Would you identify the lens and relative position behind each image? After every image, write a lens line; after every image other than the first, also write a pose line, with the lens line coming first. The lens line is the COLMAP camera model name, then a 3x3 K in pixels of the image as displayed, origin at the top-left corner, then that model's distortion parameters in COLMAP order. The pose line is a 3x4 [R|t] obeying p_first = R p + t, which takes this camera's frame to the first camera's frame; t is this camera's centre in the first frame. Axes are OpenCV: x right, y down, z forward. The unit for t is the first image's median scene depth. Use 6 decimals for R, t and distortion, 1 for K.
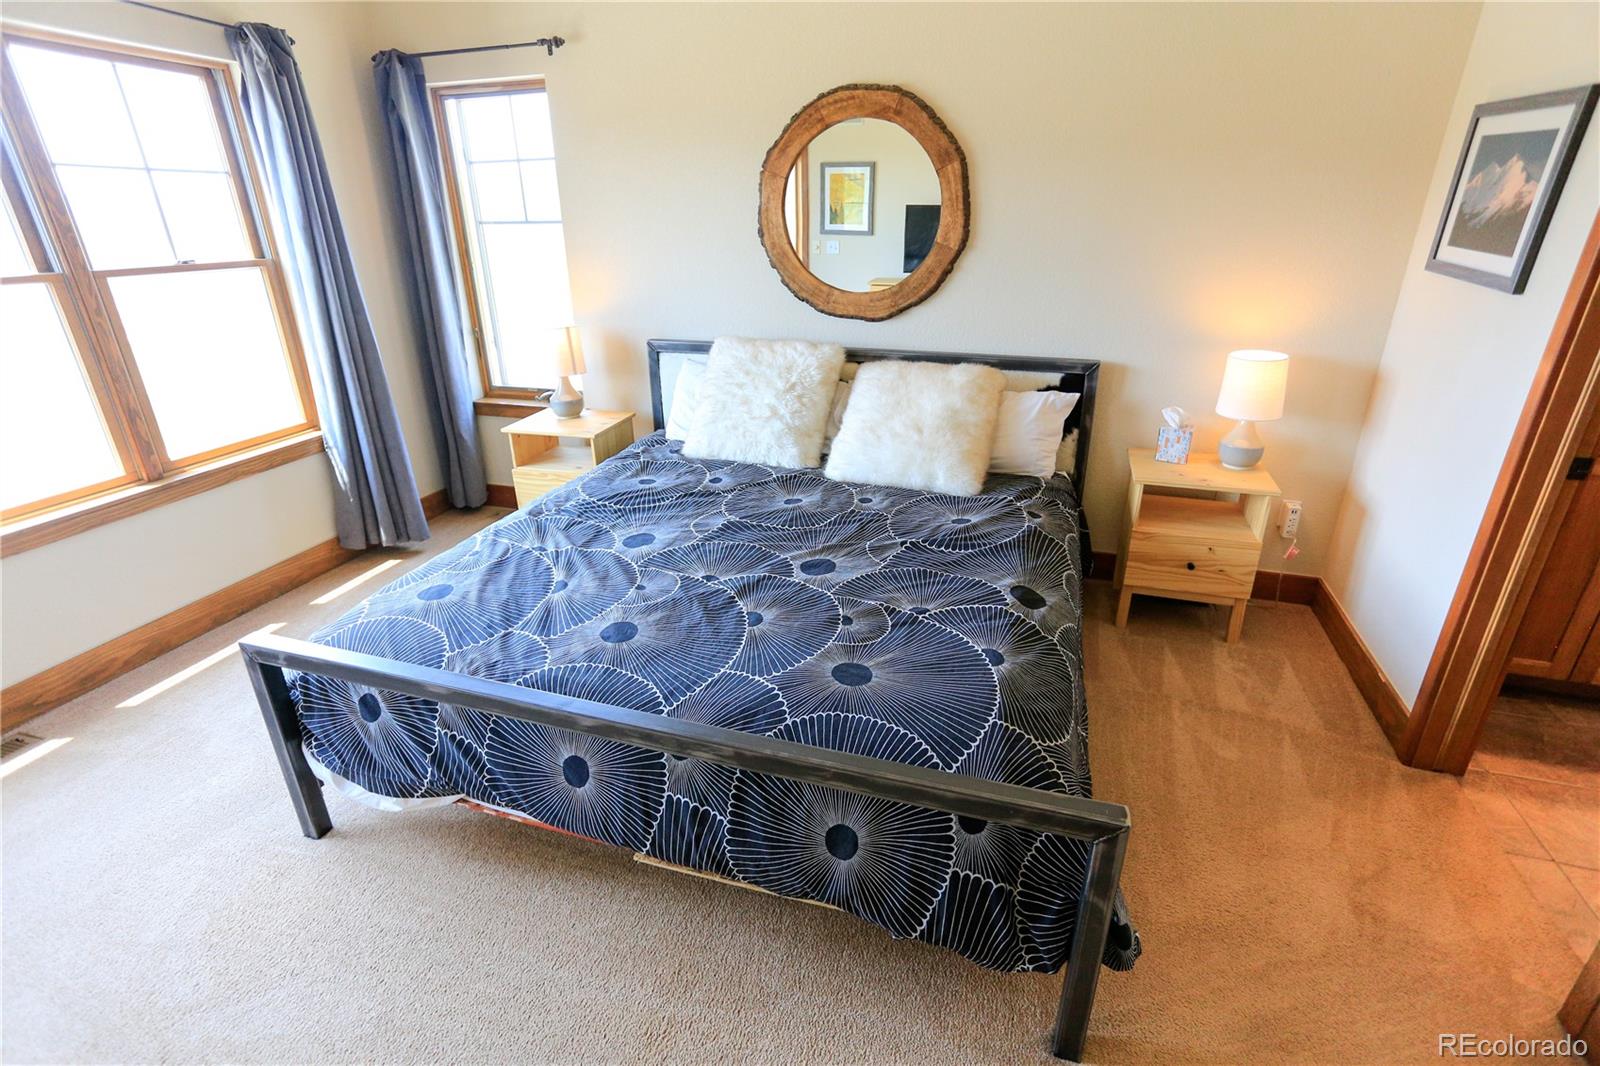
lens RADIAL K [[758.4, 0, 820.8], [0, 758.4, 533.0], [0, 0, 1]] dist [-0.064668, 0.040404]
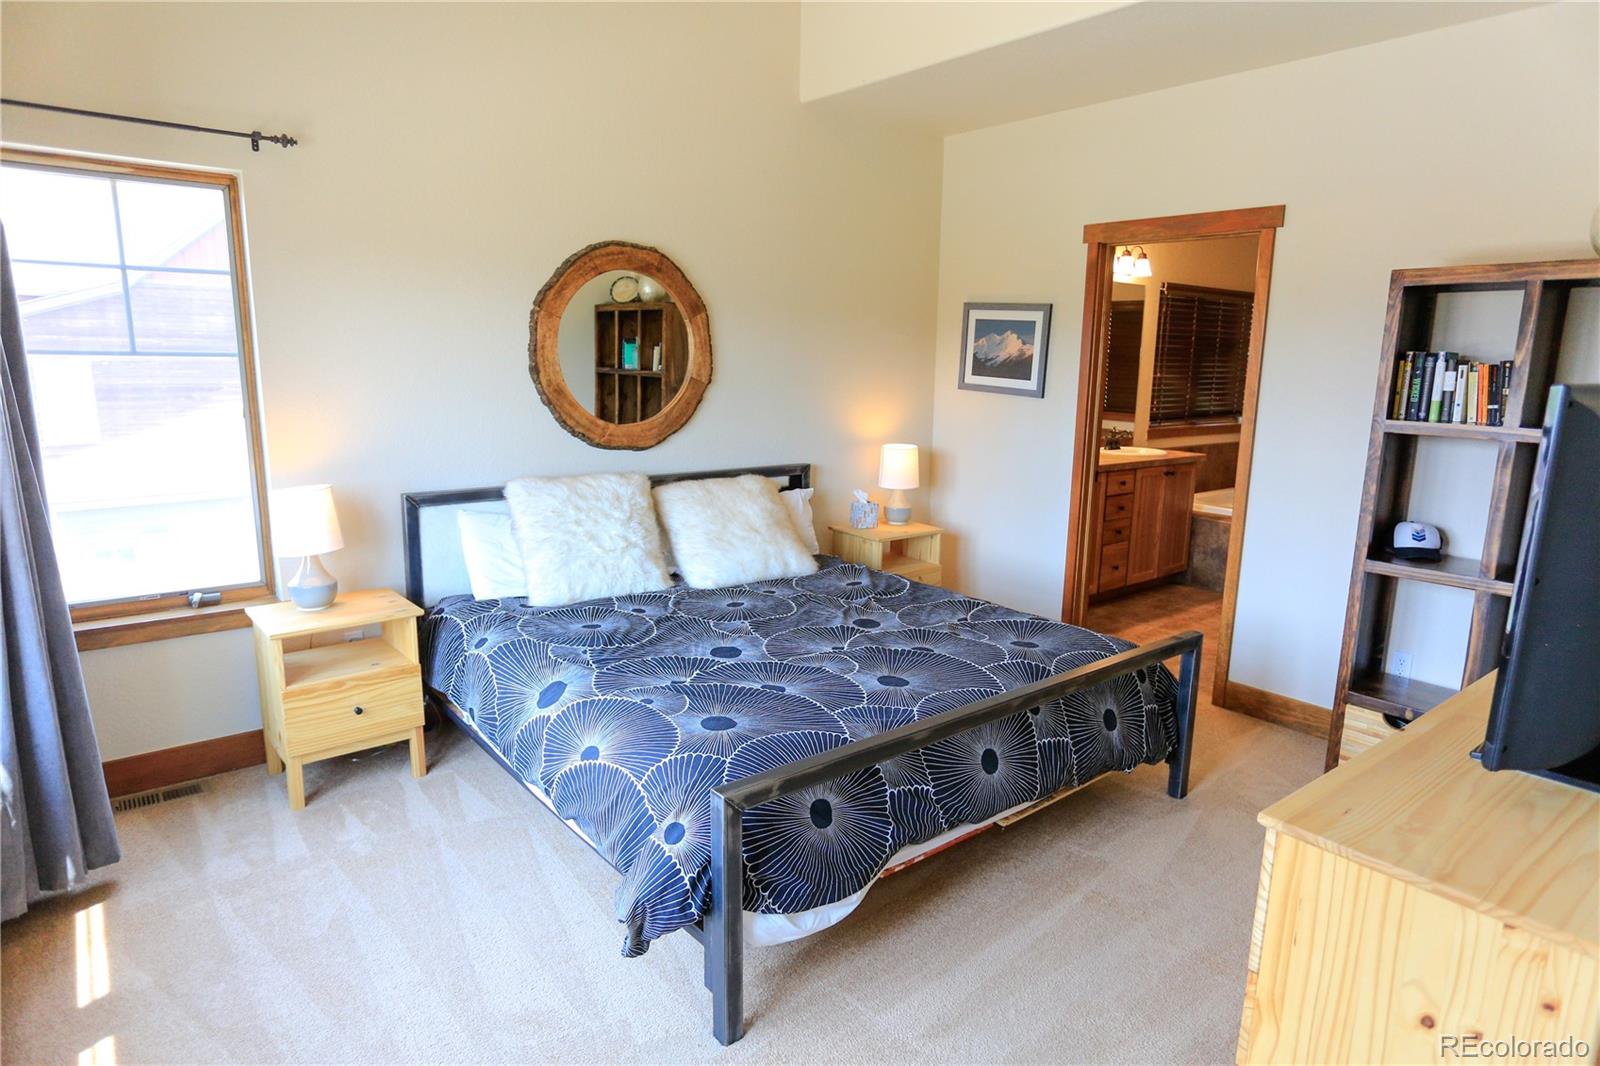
lens RADIAL K [[908.6, 0, 815.7], [0, 908.6, 533.2], [0, 0, 1]] dist [-0.031959, 0.021283]
pose [[0.558463, -0.143995, 0.816936, -0.952104], [0.308242, 0.950326, -0.043210, -0.043848], [-0.770134, 0.275945, 0.575107, 0.124179]]
